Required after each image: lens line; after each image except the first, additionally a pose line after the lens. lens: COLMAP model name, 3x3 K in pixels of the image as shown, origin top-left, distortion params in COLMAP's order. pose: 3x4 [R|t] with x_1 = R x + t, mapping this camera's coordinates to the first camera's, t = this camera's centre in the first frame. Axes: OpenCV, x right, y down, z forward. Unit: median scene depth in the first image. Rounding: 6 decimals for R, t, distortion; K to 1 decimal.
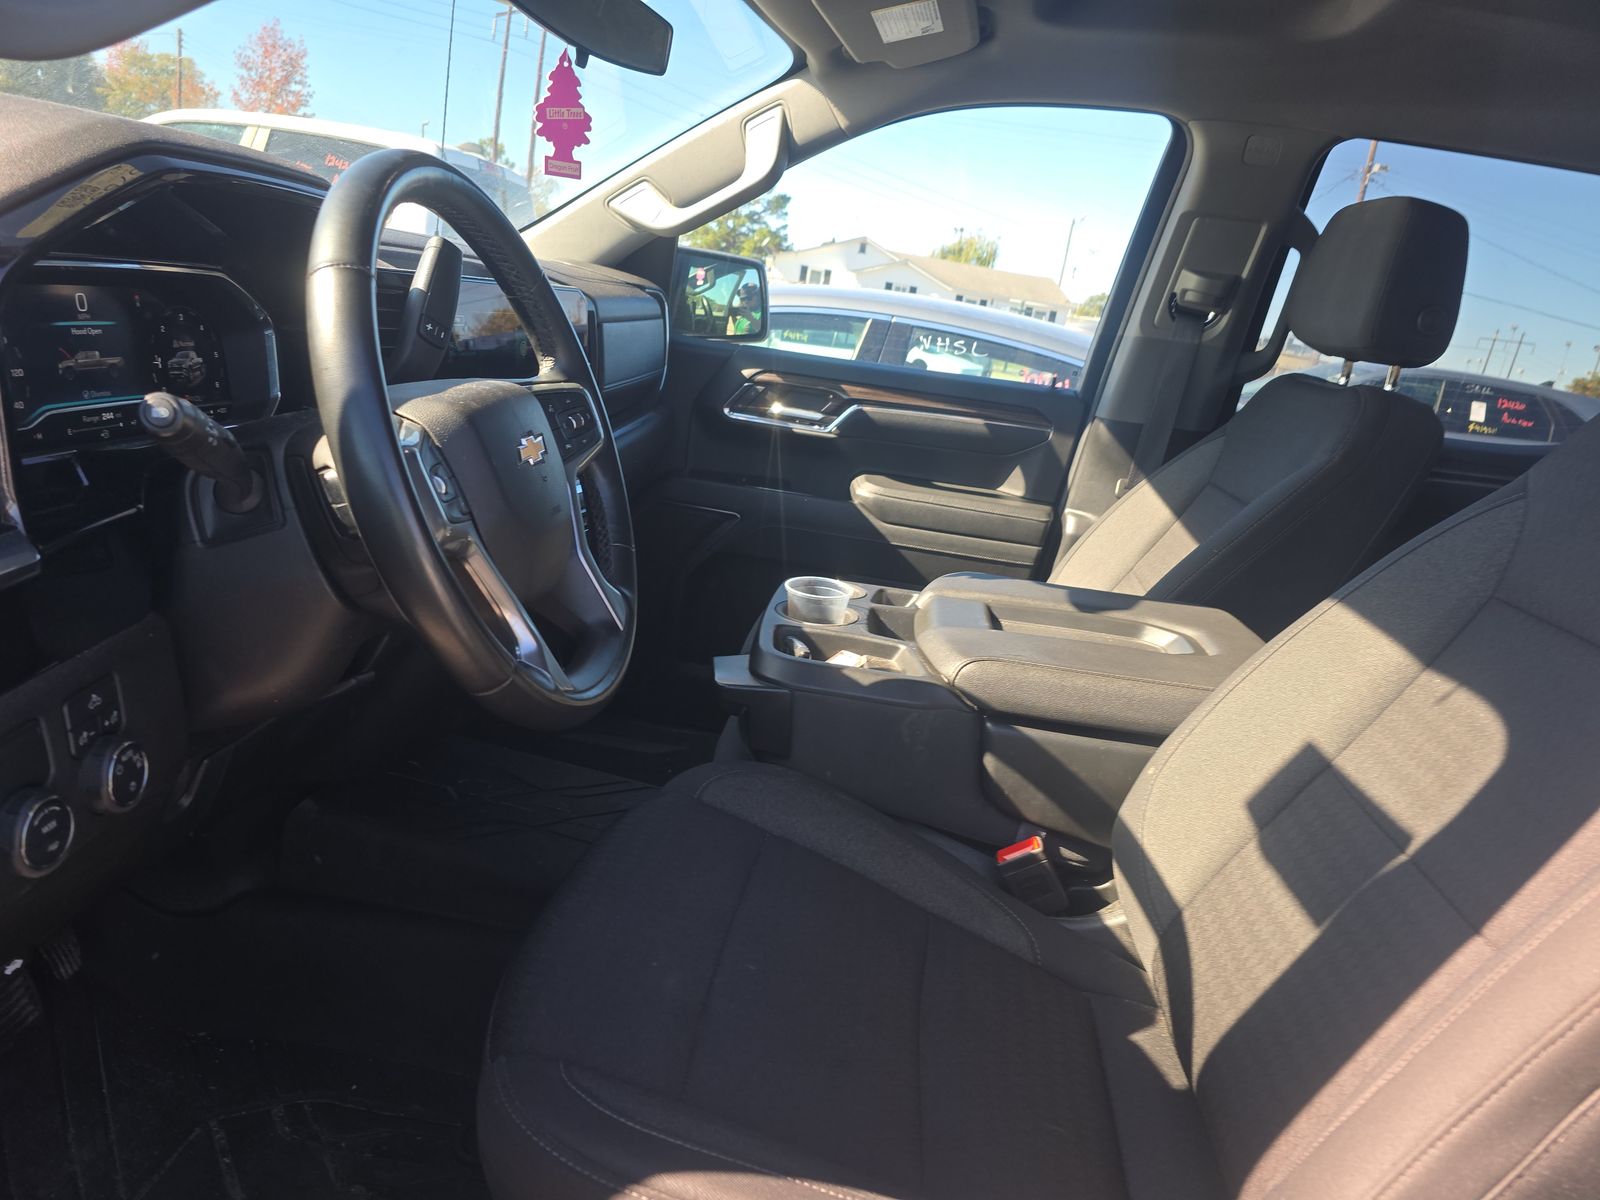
lens RADIAL K [[1077.5, 0, 799.7], [0, 1077.5, 633.6], [0, 0, 1]] dist [-0.002162, -0.000422]
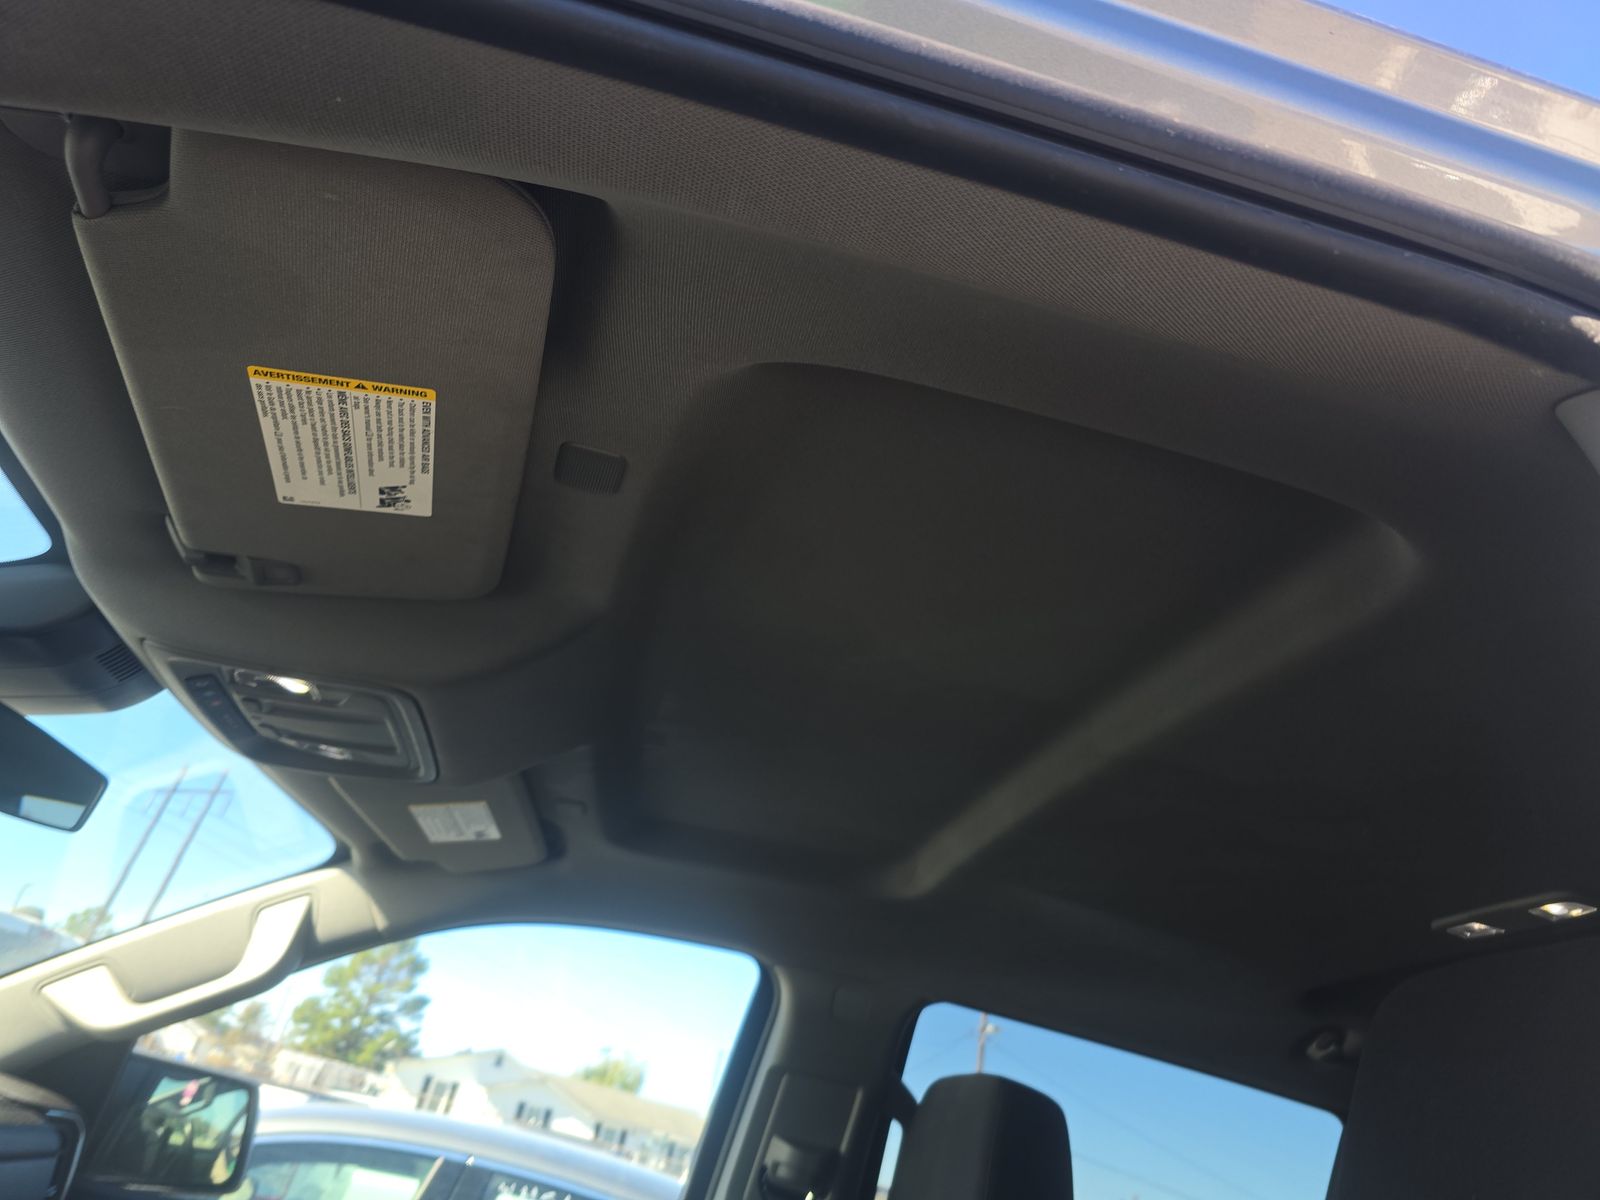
lens RADIAL K [[1077.5, 0, 799.7], [0, 1077.5, 633.6], [0, 0, 1]] dist [-0.002162, -0.000422]
pose [[0.955075, 0.179811, 0.235585, 0.096093], [0.022247, 0.749174, -0.662000, -0.068997], [-0.295529, 0.637500, 0.711517, 0.138836]]
